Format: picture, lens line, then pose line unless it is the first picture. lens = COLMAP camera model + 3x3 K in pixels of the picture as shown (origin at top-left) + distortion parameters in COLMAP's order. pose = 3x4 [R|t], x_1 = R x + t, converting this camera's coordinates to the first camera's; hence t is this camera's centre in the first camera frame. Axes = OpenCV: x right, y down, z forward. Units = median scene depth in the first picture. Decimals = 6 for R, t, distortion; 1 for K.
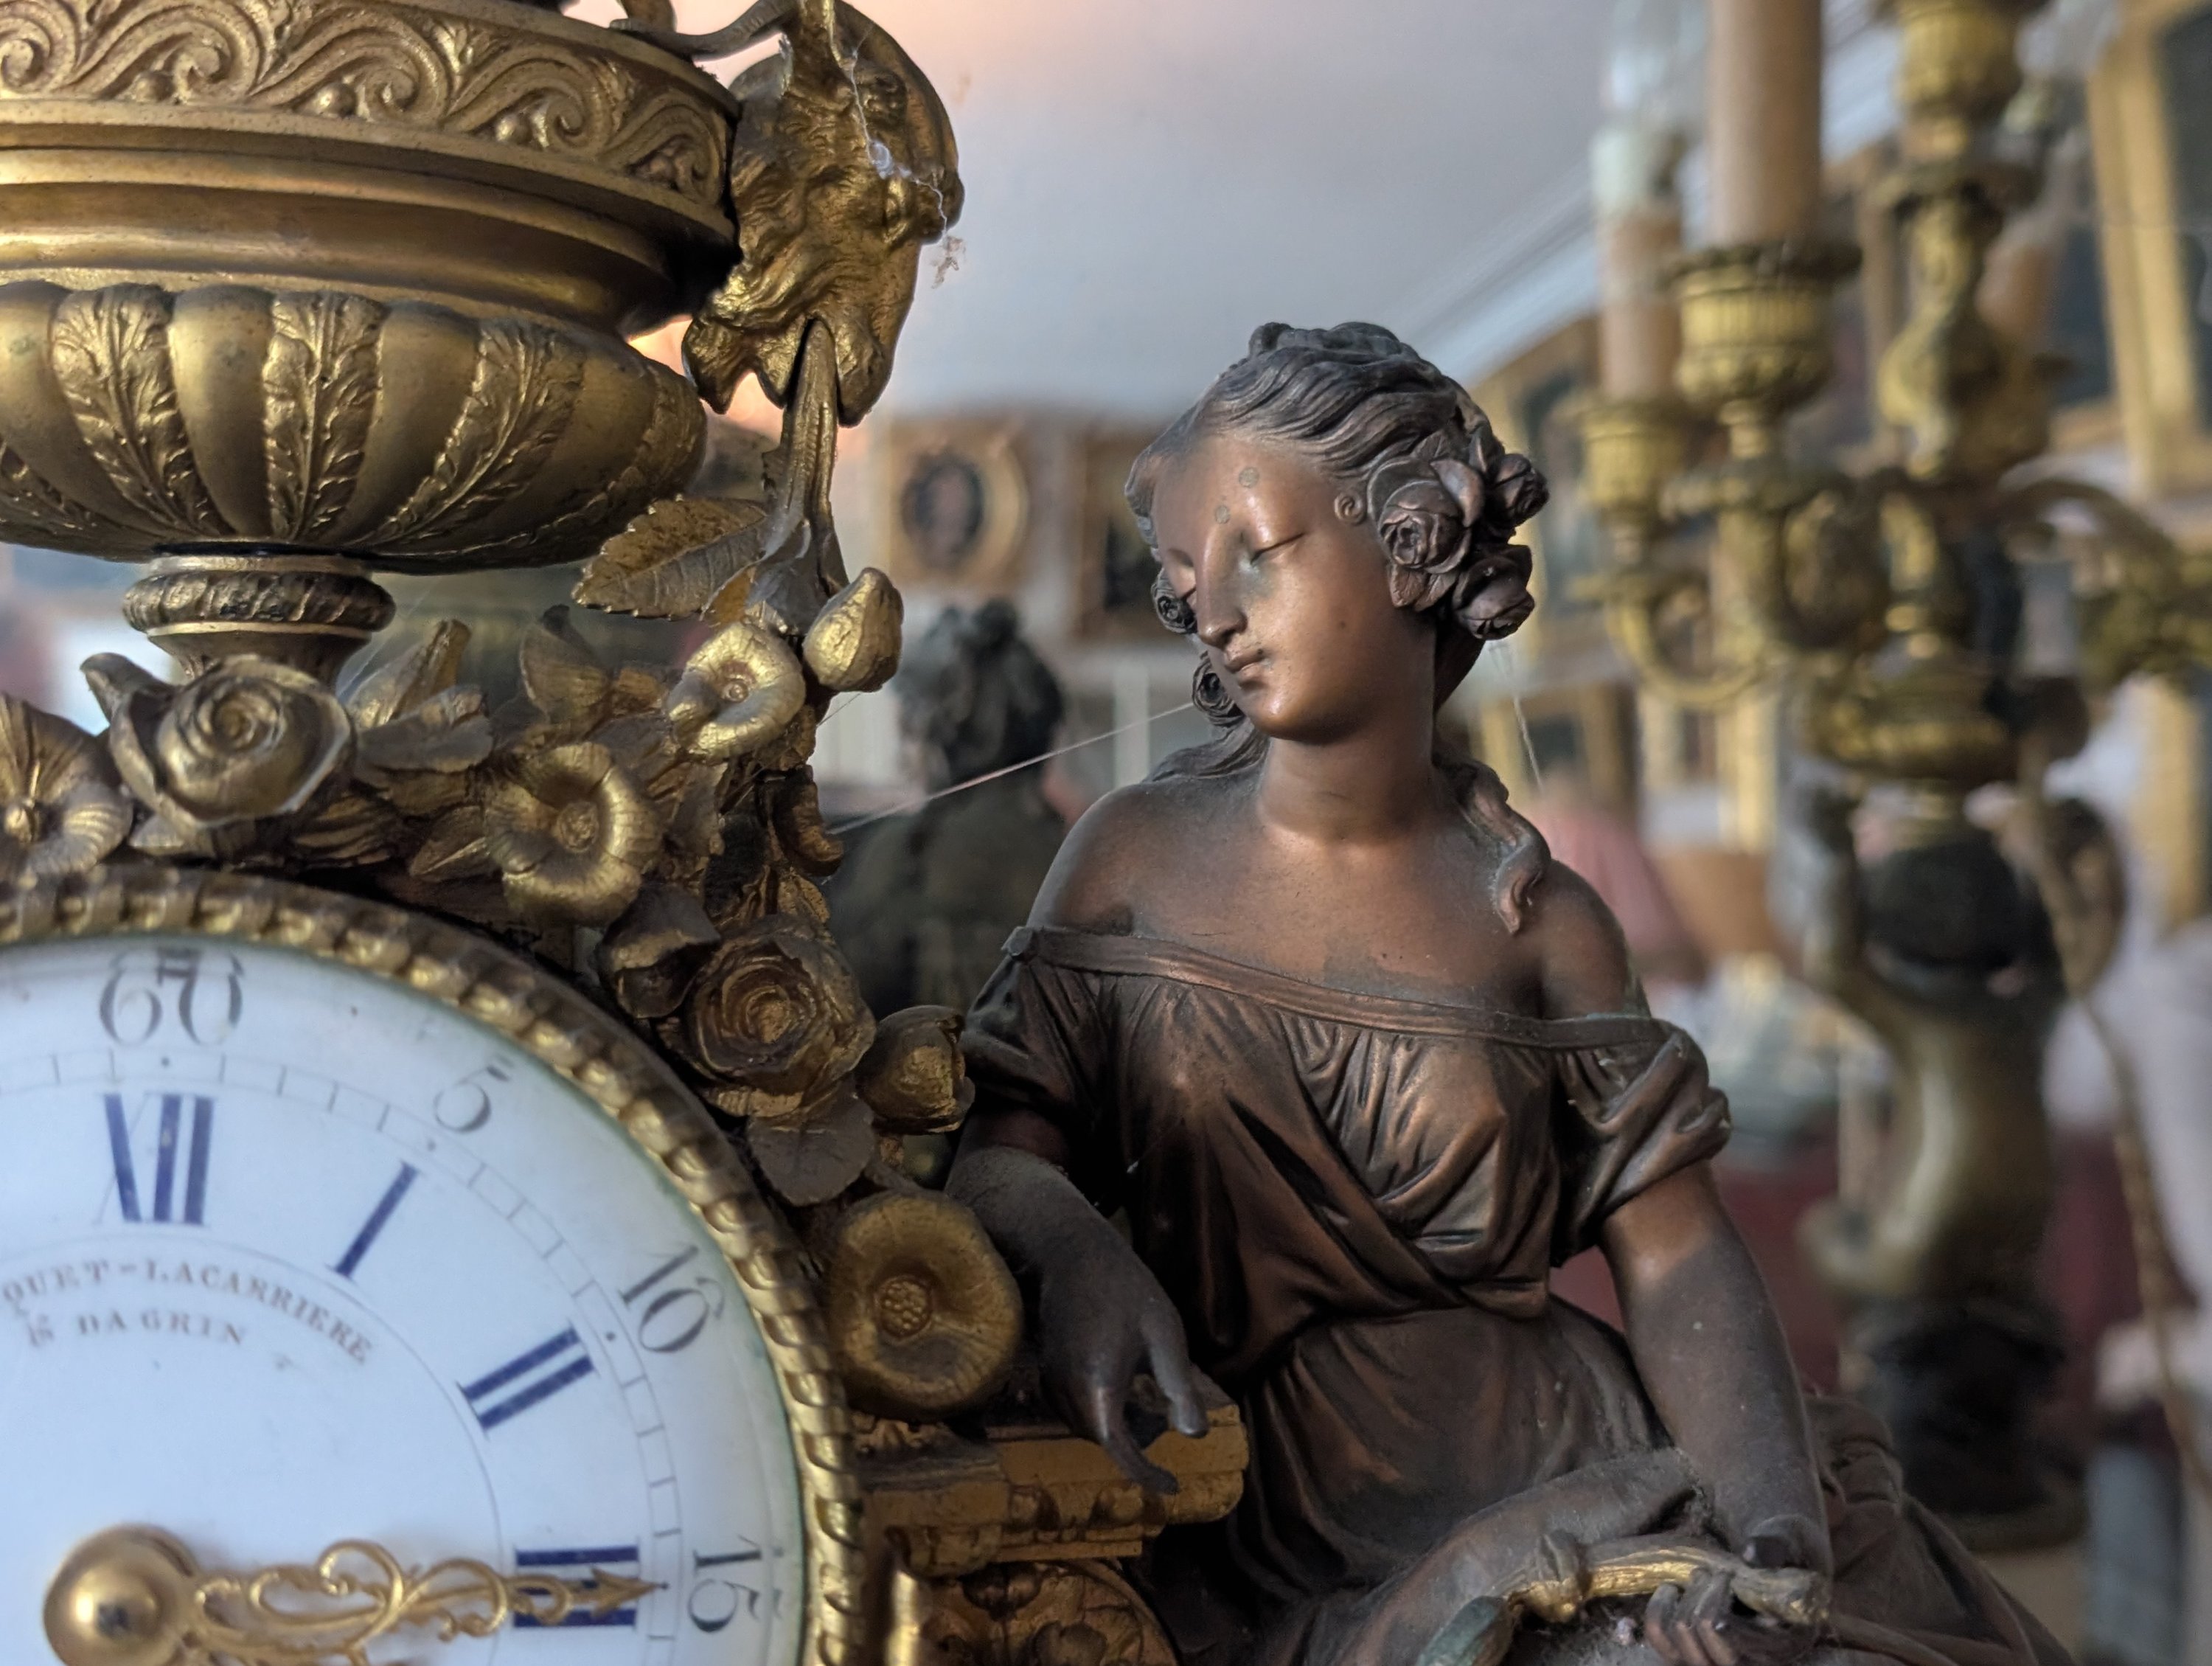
lens RADIAL K [[2230.6, 0, 1106.0], [0, 2230.6, 833.0], [0, 0, 1]] dist [0.066062, -0.243416]
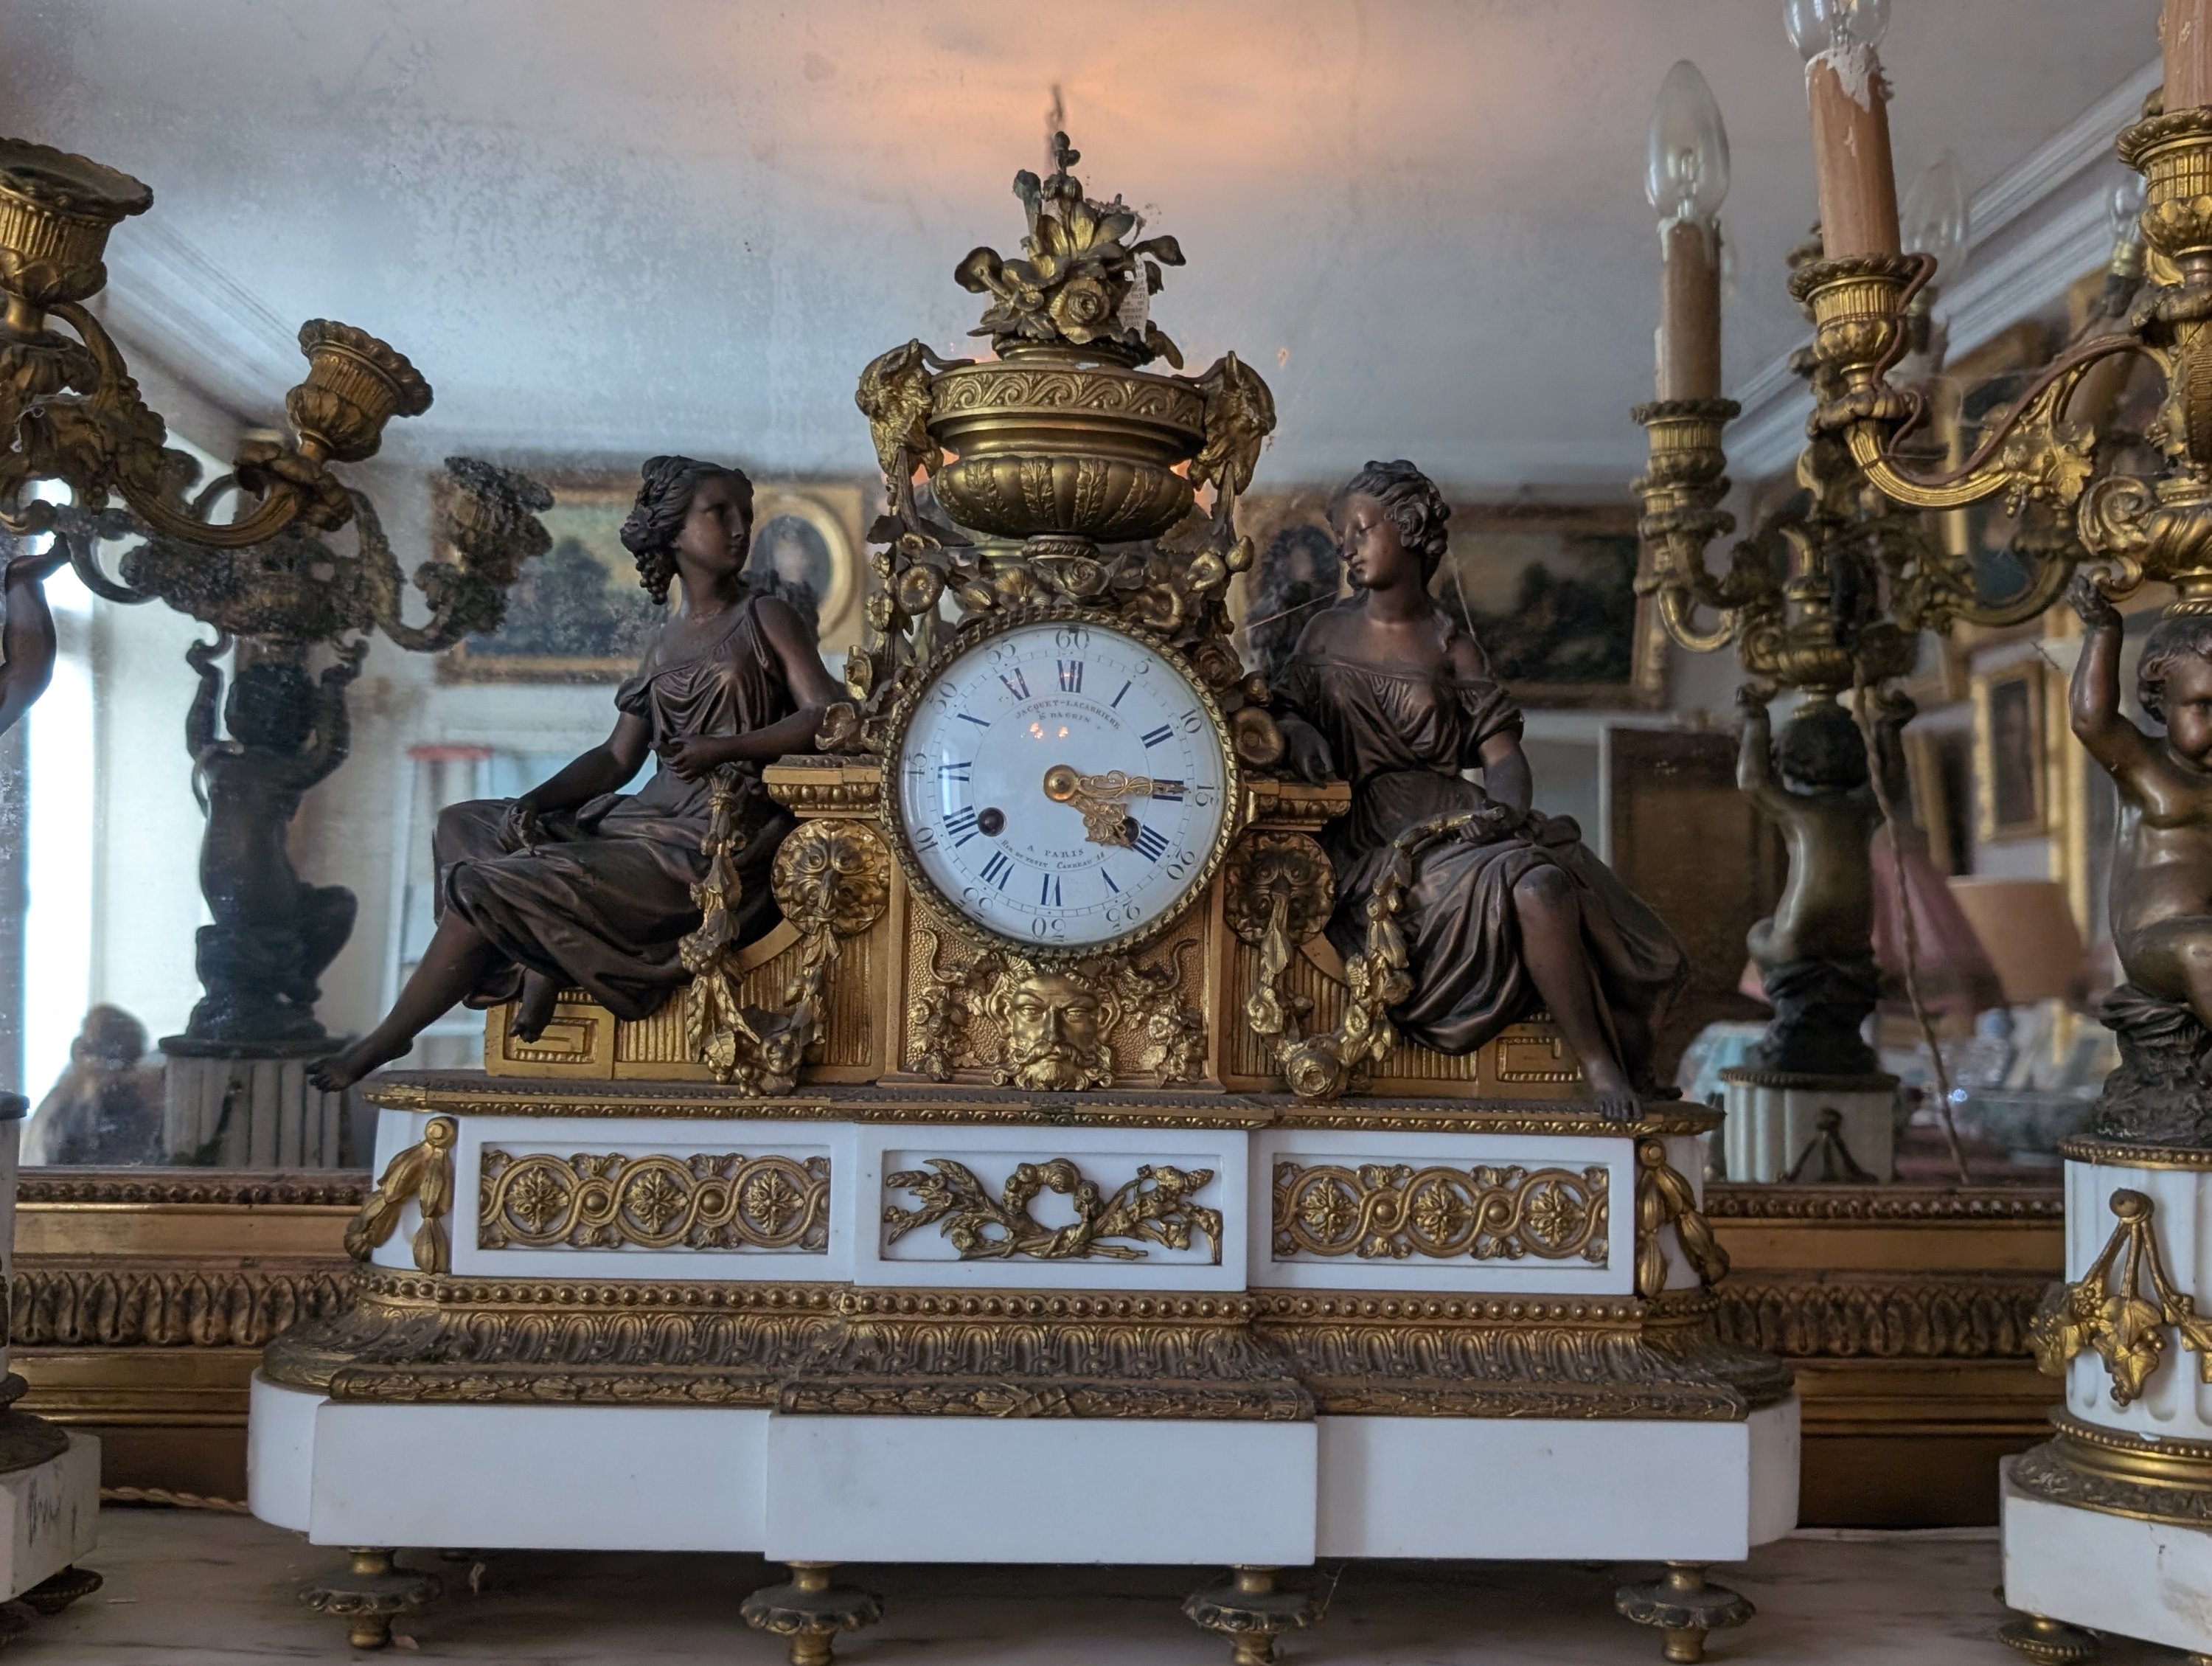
lens RADIAL K [[2548.3, 0, 1124.7], [0, 2548.3, 906.9], [0, 0, 1]] dist [0.227925, -0.773055]
pose [[0.990520, 0.012435, -0.136806, 0.258758], [-0.016135, 0.999533, -0.025970, 0.561846], [0.136419, 0.027931, 0.990257, -2.934256]]
